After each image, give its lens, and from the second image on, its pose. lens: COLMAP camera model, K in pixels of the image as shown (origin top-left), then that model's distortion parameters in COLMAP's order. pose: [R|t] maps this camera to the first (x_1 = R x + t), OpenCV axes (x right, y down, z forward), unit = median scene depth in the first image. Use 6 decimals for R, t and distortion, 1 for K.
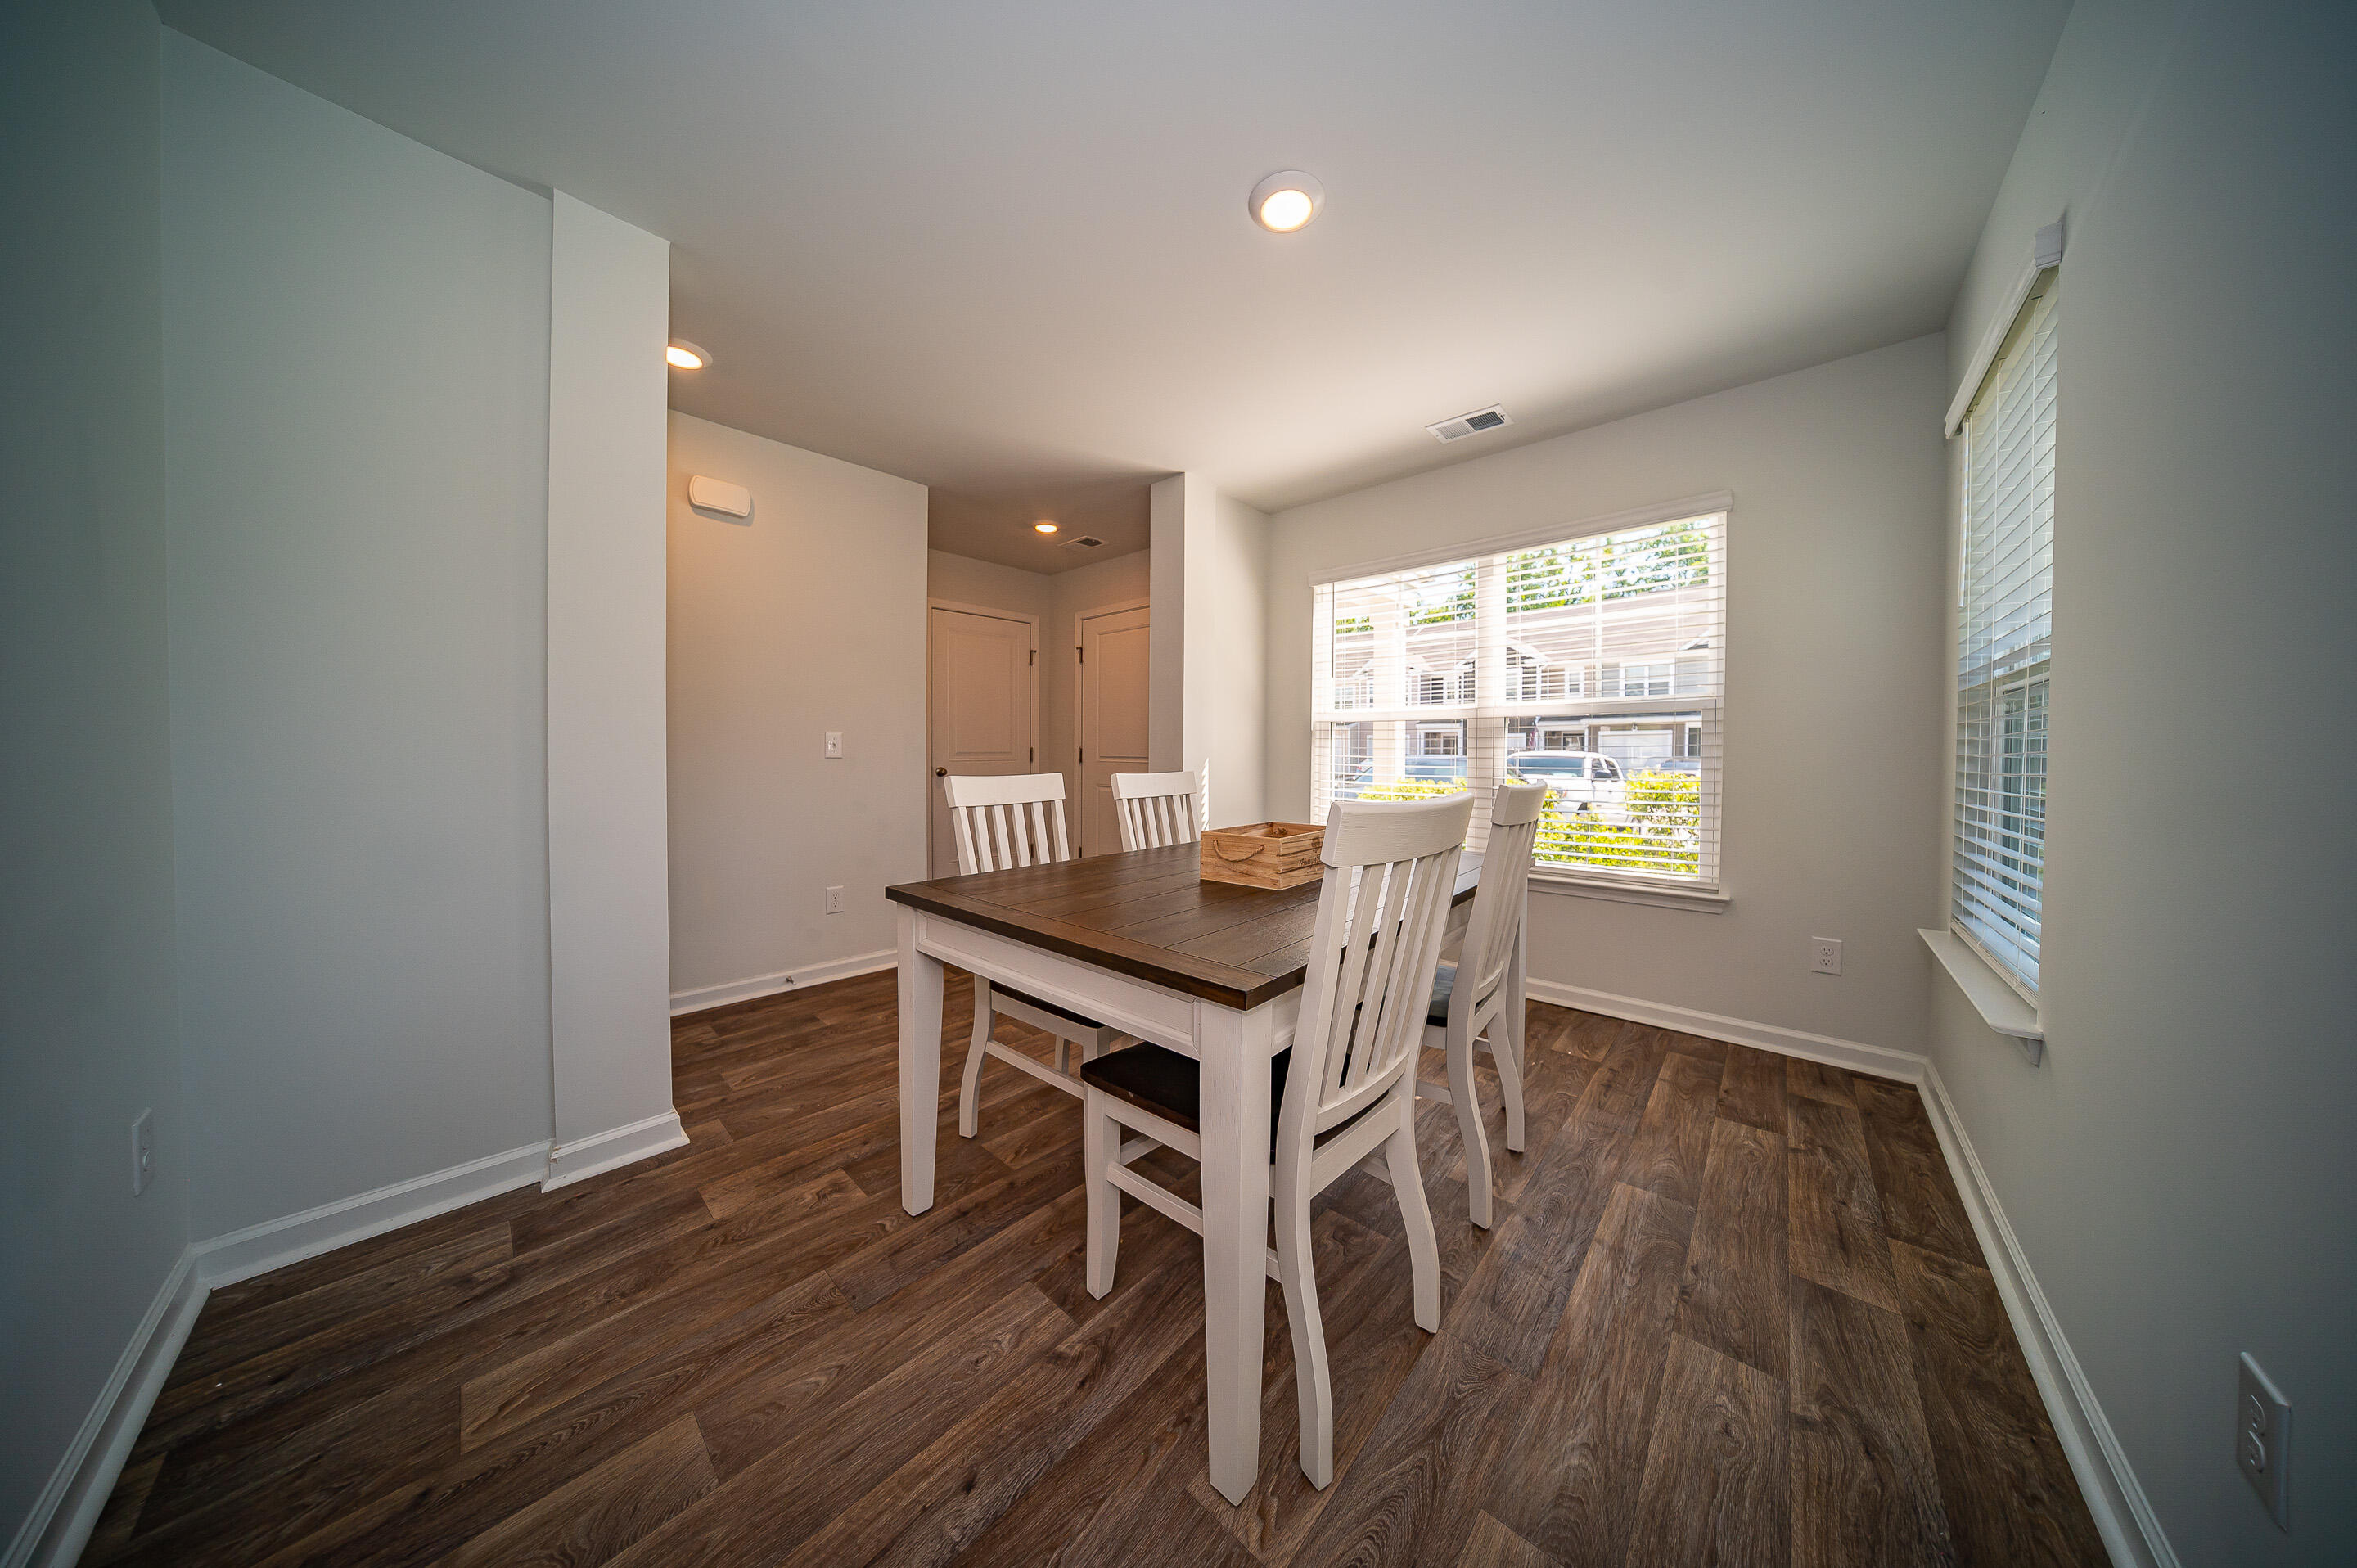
lens RADIAL K [[674.6, 0, 1178.7], [0, 674.6, 773.6], [0, 0, 1]] dist [-0.014745, 0.000080]
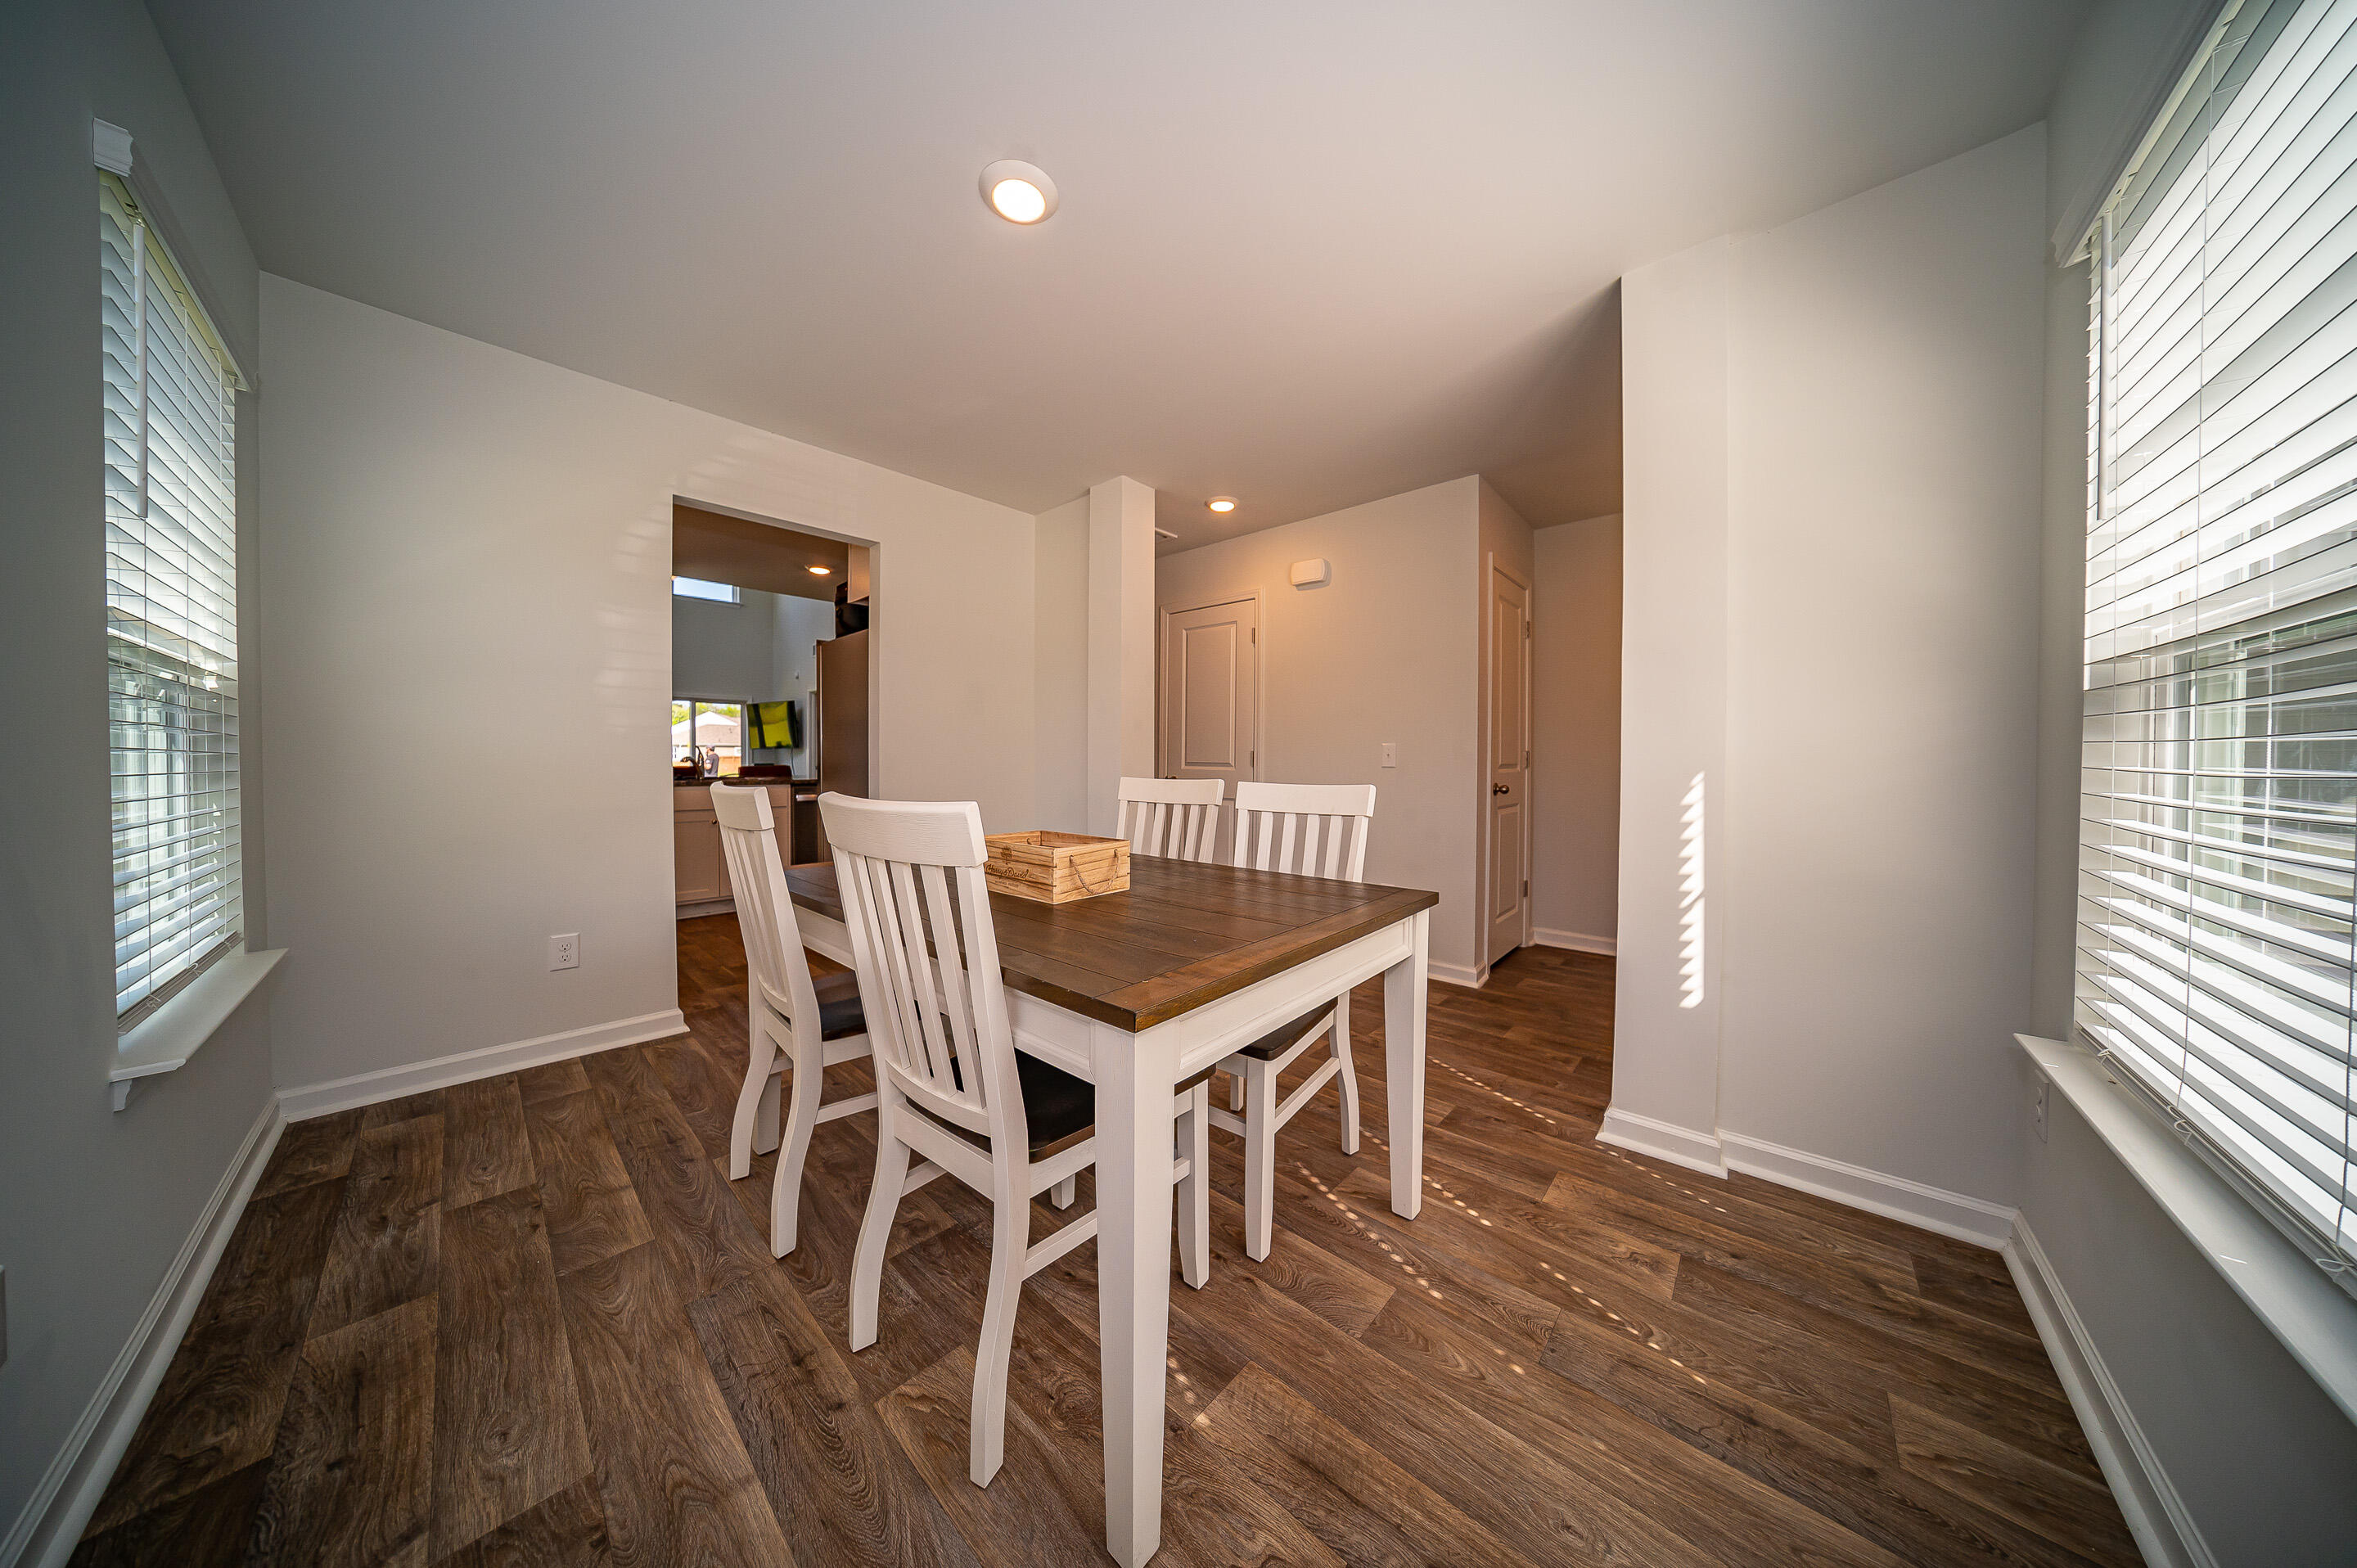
lens RADIAL K [[658.7, 0, 1181.6], [0, 658.7, 774.9], [0, 0, 1]] dist [-0.014147, 0.000156]
pose [[0.000992, -0.004988, -0.999987, 0.485889], [-0.018611, 0.999814, -0.005006, -0.003169], [0.999826, 0.018616, 0.000899, 0.539416]]
